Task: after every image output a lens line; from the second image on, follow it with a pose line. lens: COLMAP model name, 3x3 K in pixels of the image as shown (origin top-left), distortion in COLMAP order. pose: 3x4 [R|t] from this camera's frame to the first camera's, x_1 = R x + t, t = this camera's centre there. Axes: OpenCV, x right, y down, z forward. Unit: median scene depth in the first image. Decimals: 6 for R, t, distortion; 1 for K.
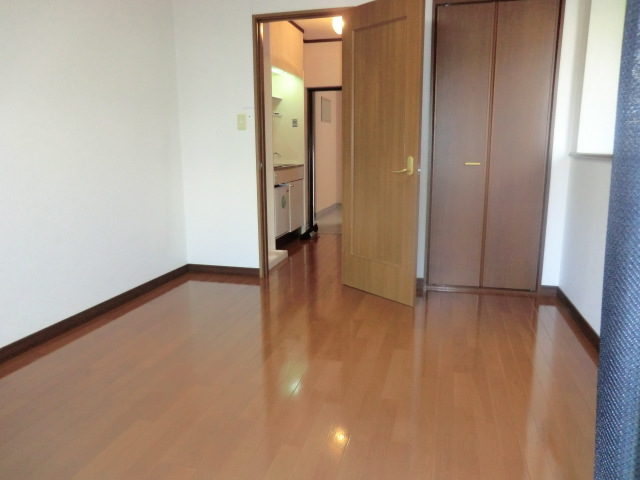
lens RADIAL K [[462.3, 0, 320.9], [0, 462.3, 237.0], [0, 0, 1]] dist [-0.071828, 0.071072]
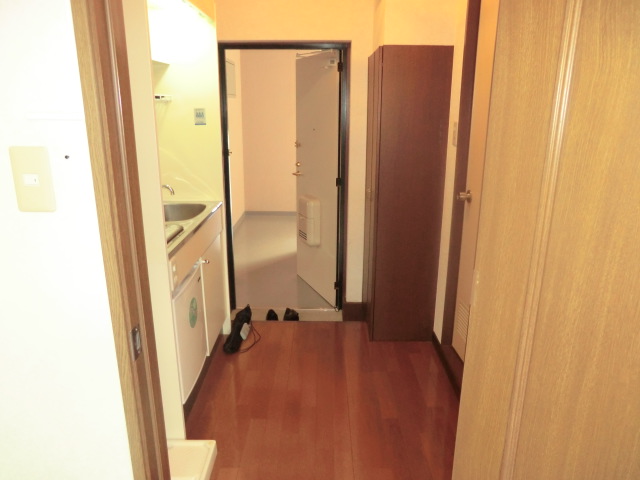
lens RADIAL K [[462.3, 0, 320.9], [0, 462.3, 237.0], [0, 0, 1]] dist [-0.071828, 0.071072]
pose [[0.966458, -0.059562, 0.249824, -0.074317], [0.039367, 0.995597, 0.085073, -0.191597], [-0.253791, -0.072384, 0.964547, 0.605694]]
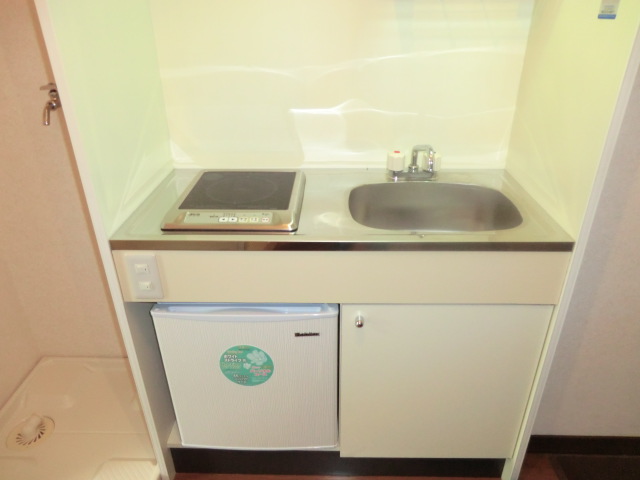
lens RADIAL K [[462.3, 0, 320.9], [0, 462.3, 237.0], [0, 0, 1]] dist [-0.071828, 0.071072]
pose [[0.241849, 0.452584, -0.858299, 0.114009], [-0.179533, 0.890157, 0.418795, -0.264322], [0.953560, 0.052808, 0.296538, 1.033840]]
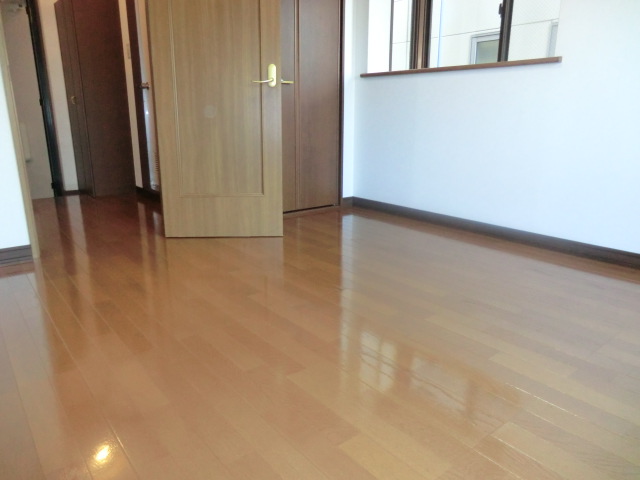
lens RADIAL K [[462.3, 0, 320.9], [0, 462.3, 237.0], [0, 0, 1]] dist [-0.071828, 0.071072]
pose [[0.588484, -0.201693, 0.782947, -0.327637], [0.149780, 0.978818, 0.139573, 0.025746], [-0.794514, 0.035133, 0.606229, 0.268767]]
